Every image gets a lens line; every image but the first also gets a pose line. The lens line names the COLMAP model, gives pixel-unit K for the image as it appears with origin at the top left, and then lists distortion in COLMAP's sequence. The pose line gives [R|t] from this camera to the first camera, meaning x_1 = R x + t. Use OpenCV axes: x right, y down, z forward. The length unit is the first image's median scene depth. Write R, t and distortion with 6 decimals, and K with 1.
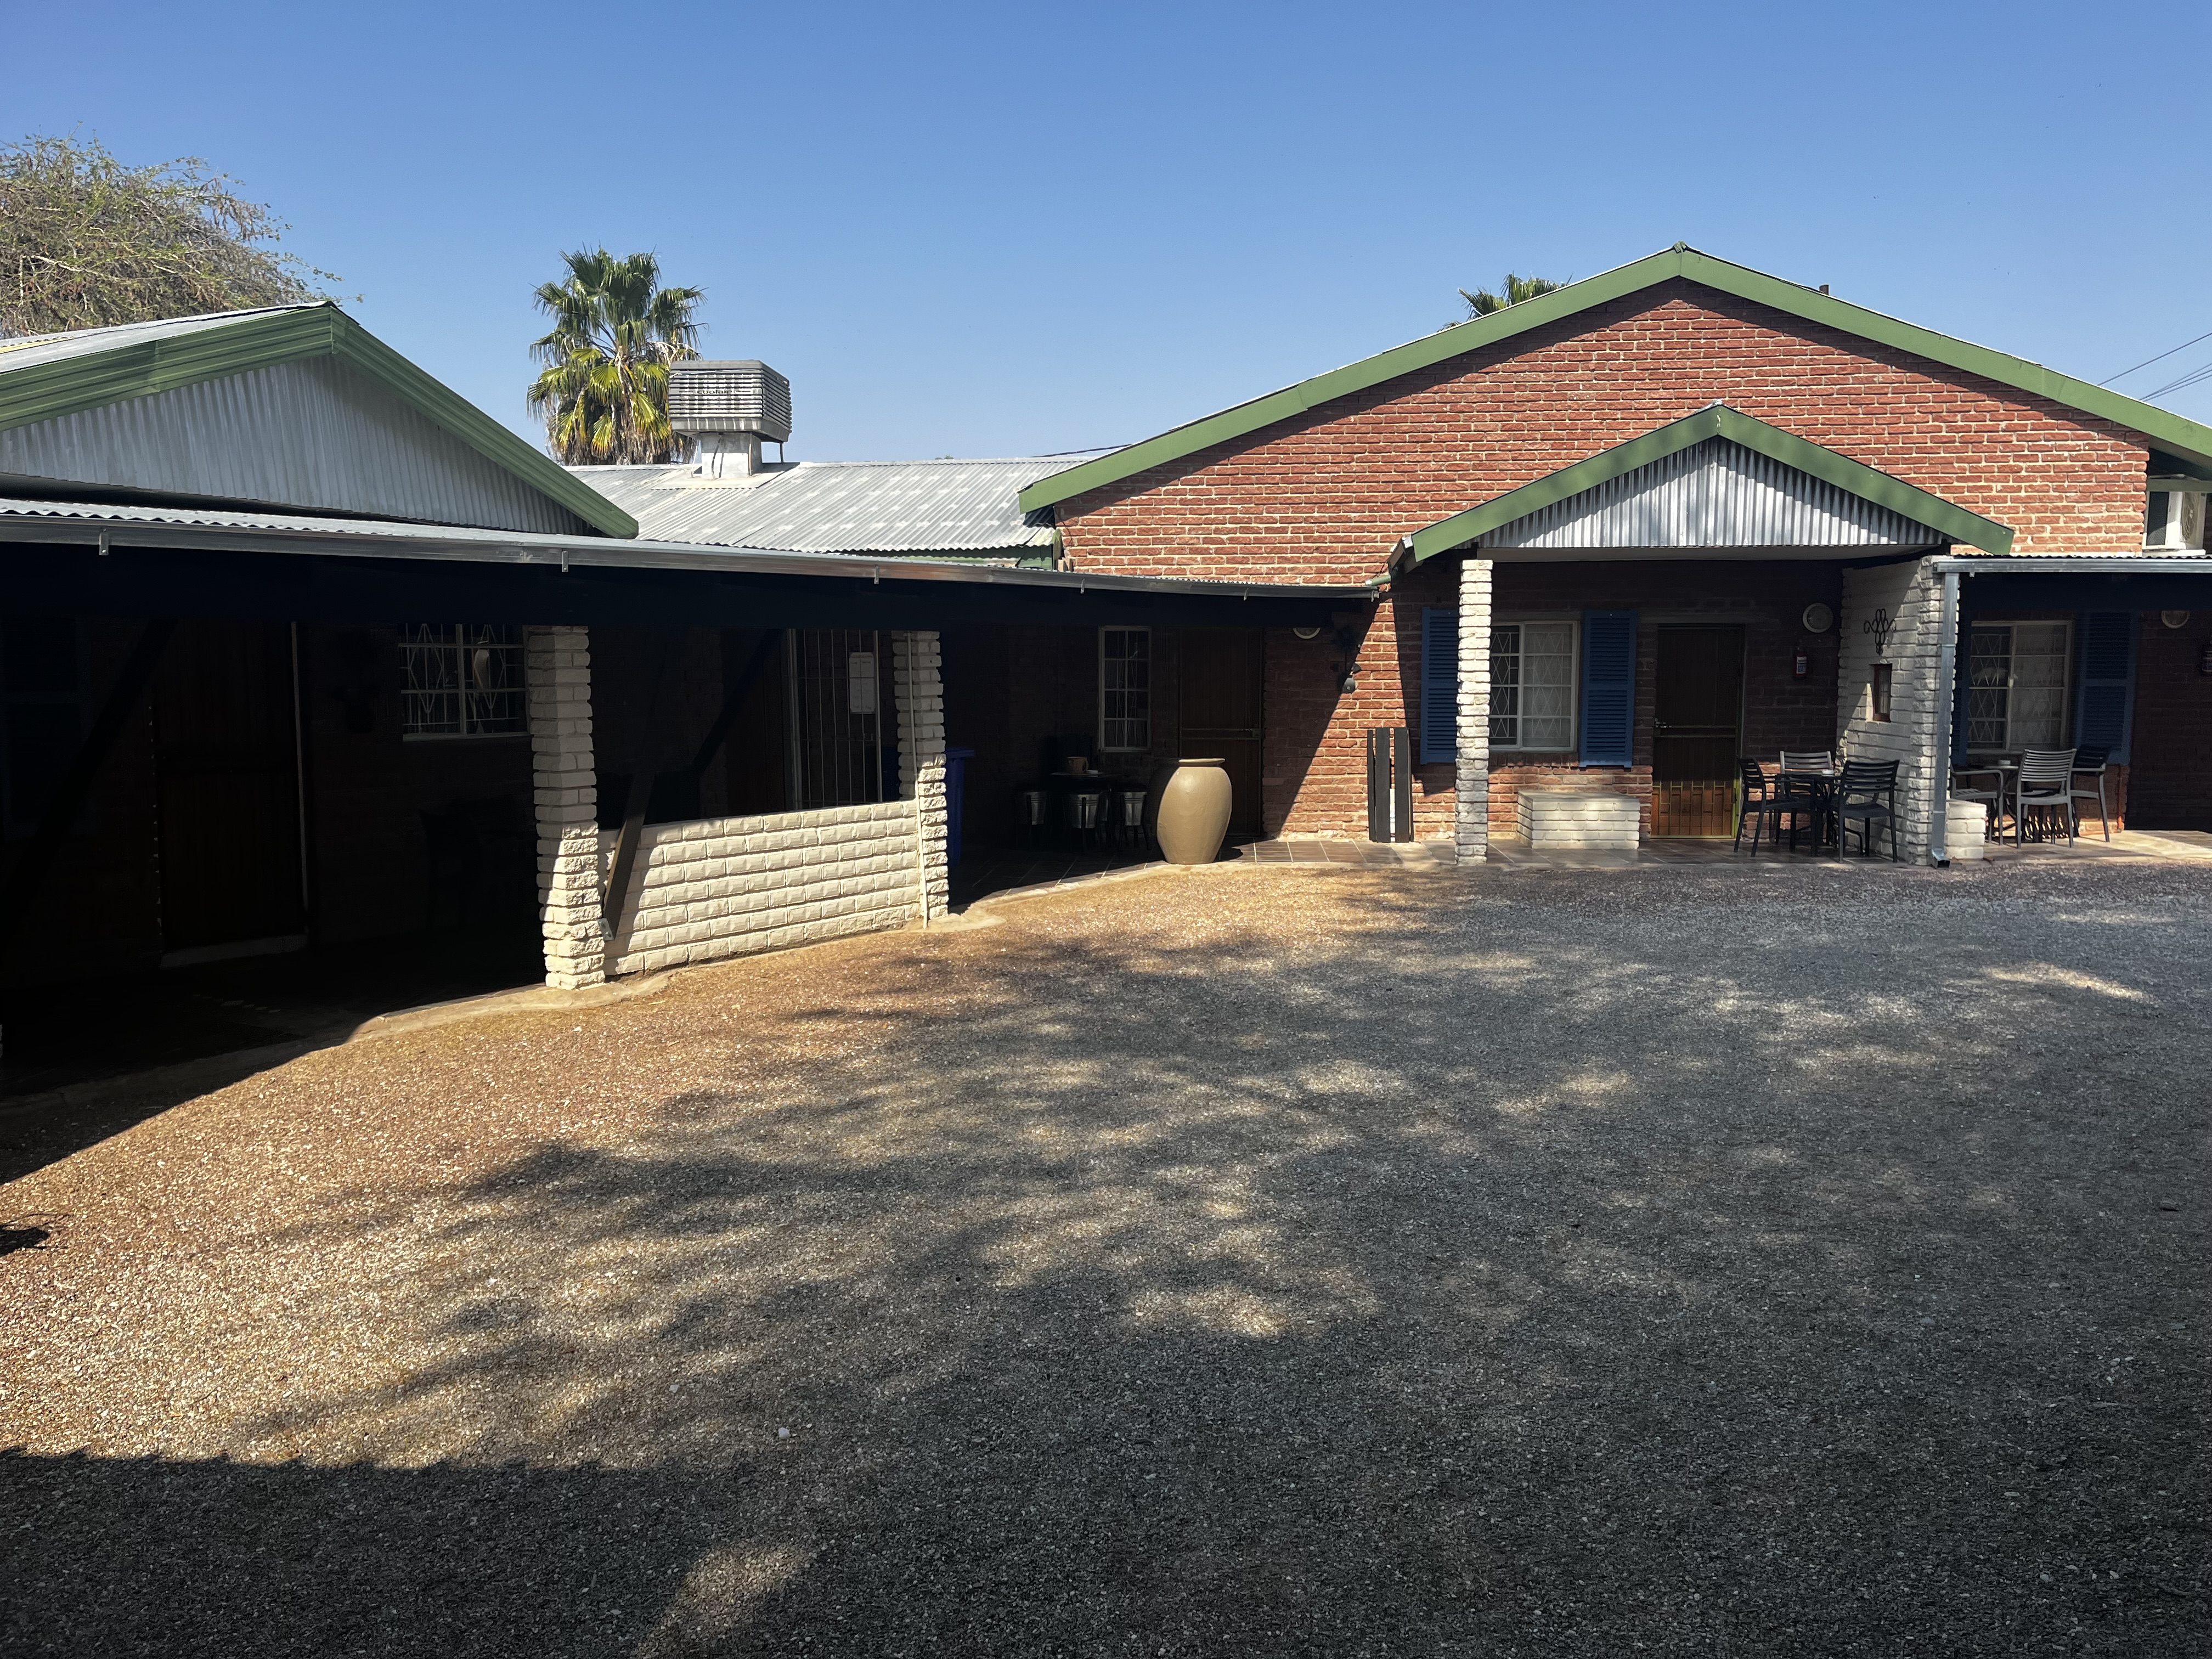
lens RADIAL K [[1657.5, 0, 1120.8], [0, 1657.5, 823.3], [0, 0, 1]] dist [0.059384, -0.066970]
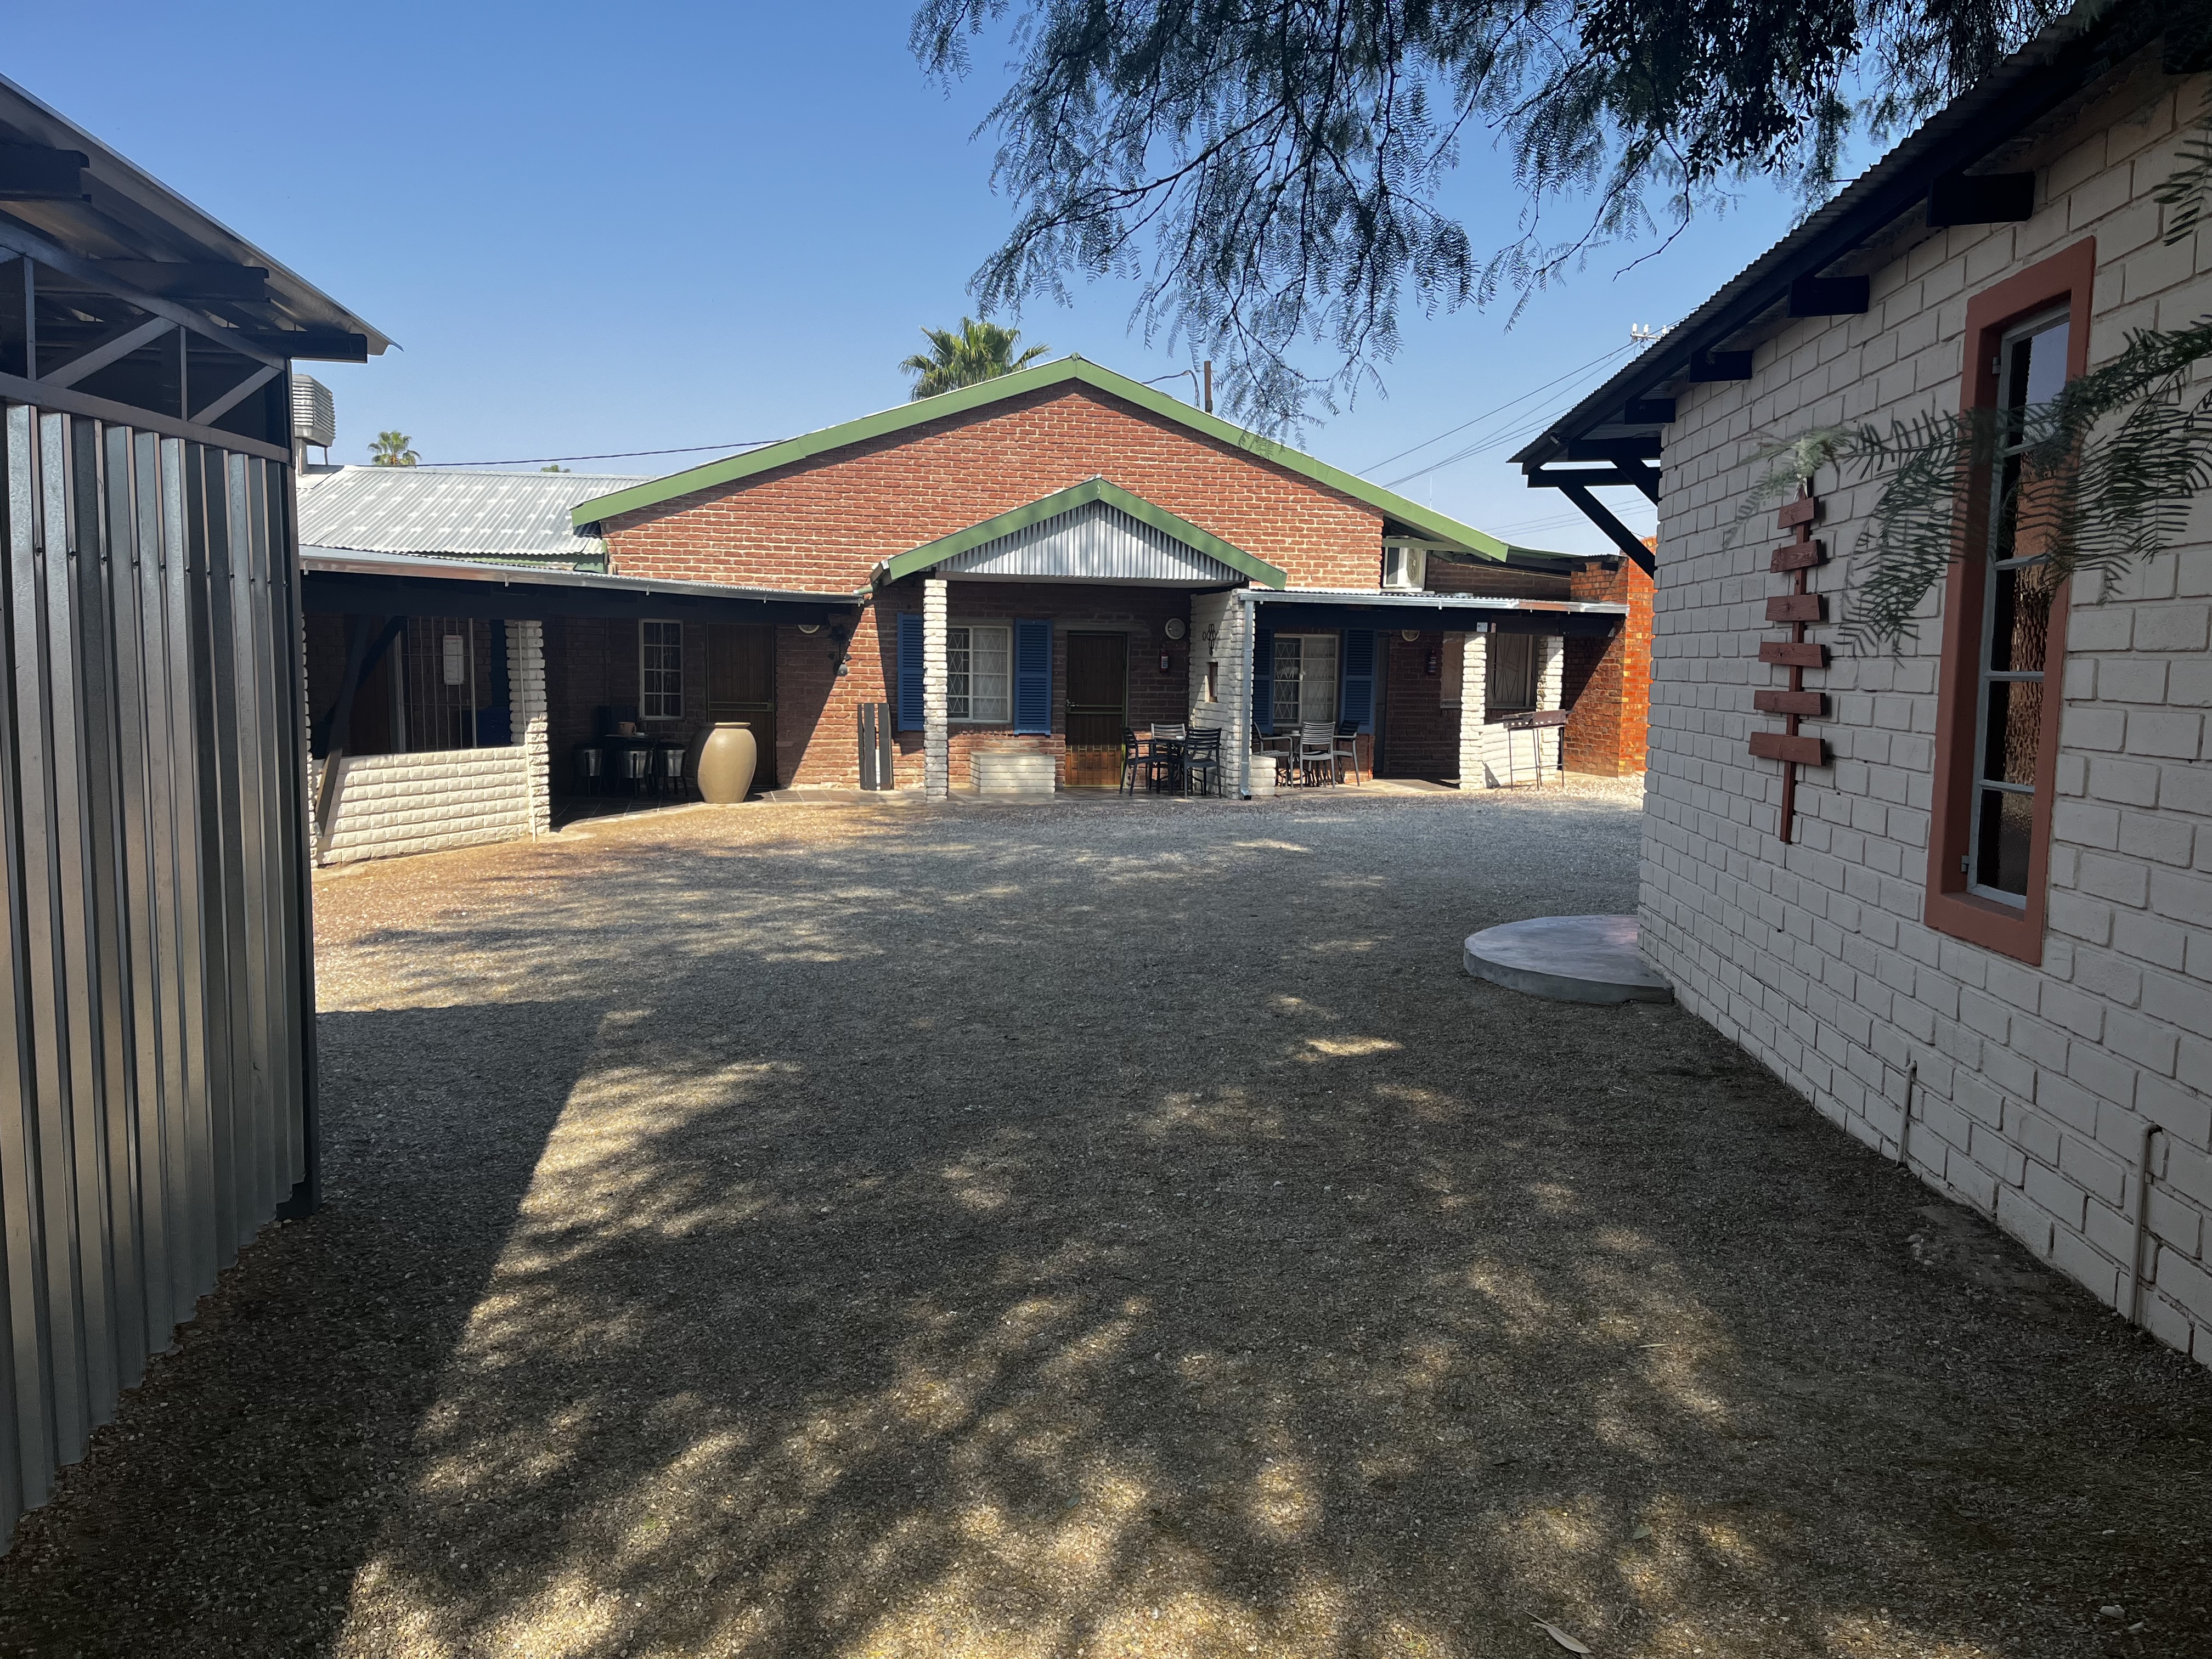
lens RADIAL K [[1658.6, 0, 1139.8], [0, 1658.6, 863.4], [0, 0, 1]] dist [0.122288, -0.276751]
pose [[0.948045, -0.020913, 0.317449, -0.068737], [0.012763, 0.999534, 0.027731, 0.040333], [-0.317881, -0.022238, 0.947870, -0.366705]]
